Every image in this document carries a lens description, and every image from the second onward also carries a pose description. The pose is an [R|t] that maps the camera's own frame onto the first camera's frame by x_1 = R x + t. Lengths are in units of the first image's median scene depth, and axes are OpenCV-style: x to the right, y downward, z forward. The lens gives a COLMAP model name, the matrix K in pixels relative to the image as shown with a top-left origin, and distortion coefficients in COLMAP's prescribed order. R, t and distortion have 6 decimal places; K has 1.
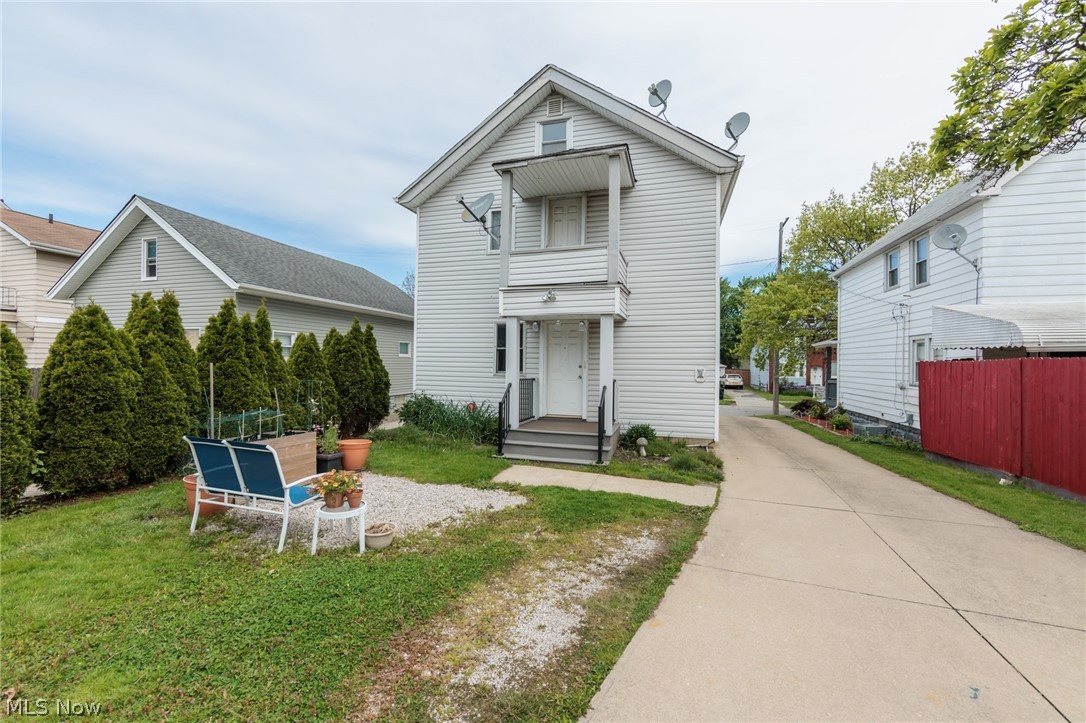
lens RADIAL K [[433.8, 0, 540.0], [0, 433.8, 360.6], [0, 0, 1]] dist [-0.002343, -0.000266]
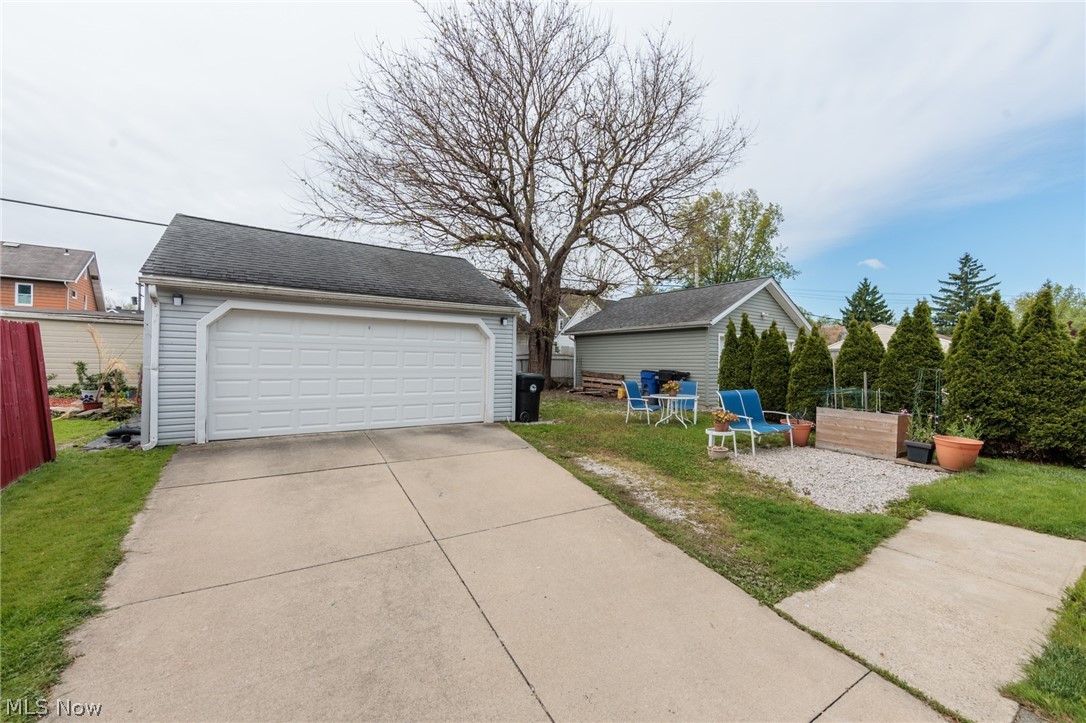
lens RADIAL K [[434.5, 0, 545.7], [0, 434.5, 364.9], [0, 0, 1]] dist [-0.002682, -0.000006]
pose [[-0.626079, -0.013005, -0.779651, 0.686636], [-0.016468, 0.999858, -0.003454, 0.047259], [0.779586, 0.010677, -0.626205, 0.793914]]
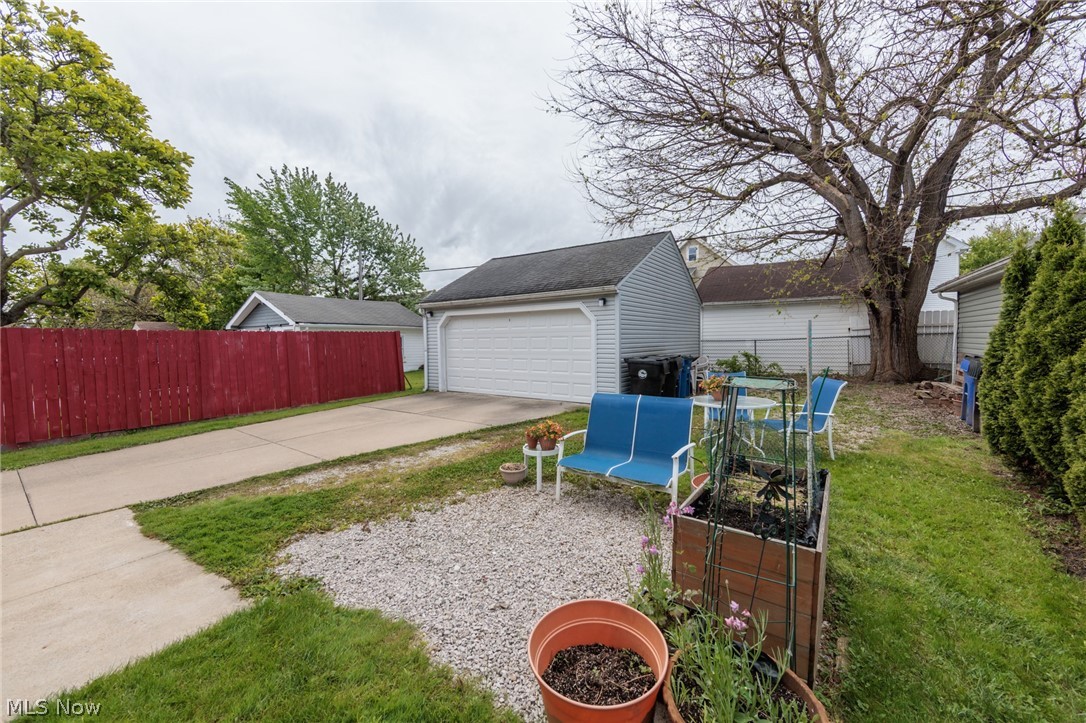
lens RADIAL K [[420.6, 0, 545.0], [0, 420.6, 361.5], [0, 0, 1]] dist [-0.000875, -0.000044]
pose [[-0.955117, -0.013135, 0.295939, -0.414724], [0.003250, 0.998492, 0.054805, 0.018377], [-0.296212, 0.053307, -0.953633, 1.078993]]
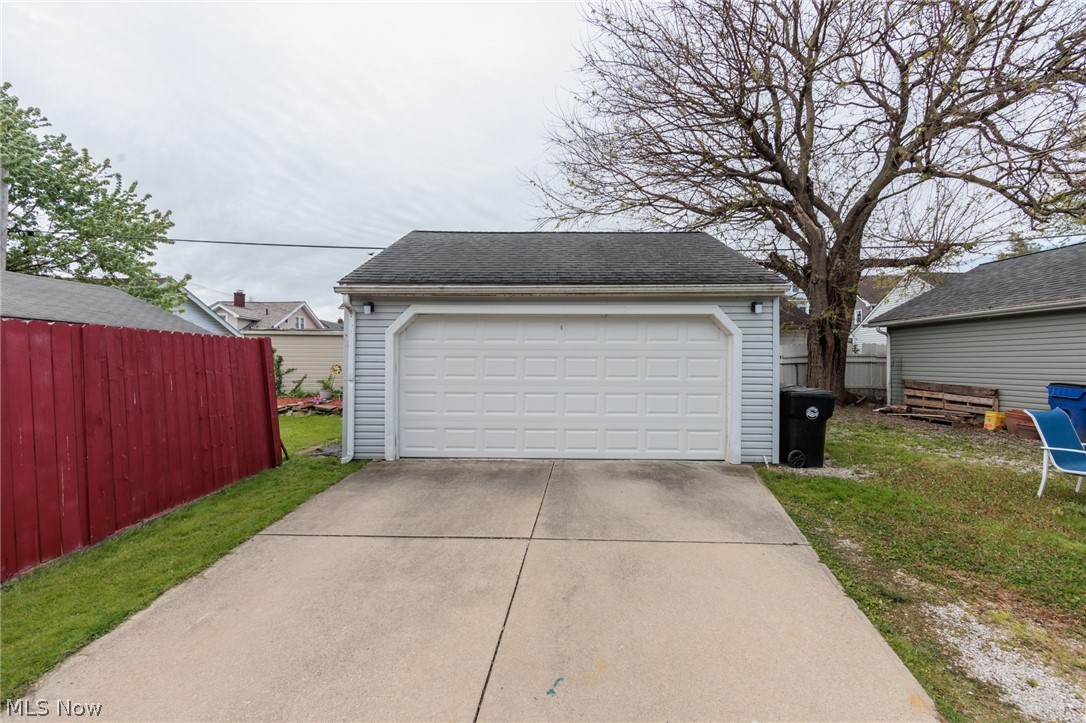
lens RADIAL K [[425.3, 0, 545.8], [0, 425.3, 361.0], [0, 0, 1]] dist [-0.001113, -0.000137]
pose [[-0.956520, -0.014850, -0.291288, 0.385988], [-0.012849, 0.999879, -0.008781, 0.030205], [0.291383, -0.004657, -0.956595, 0.550823]]
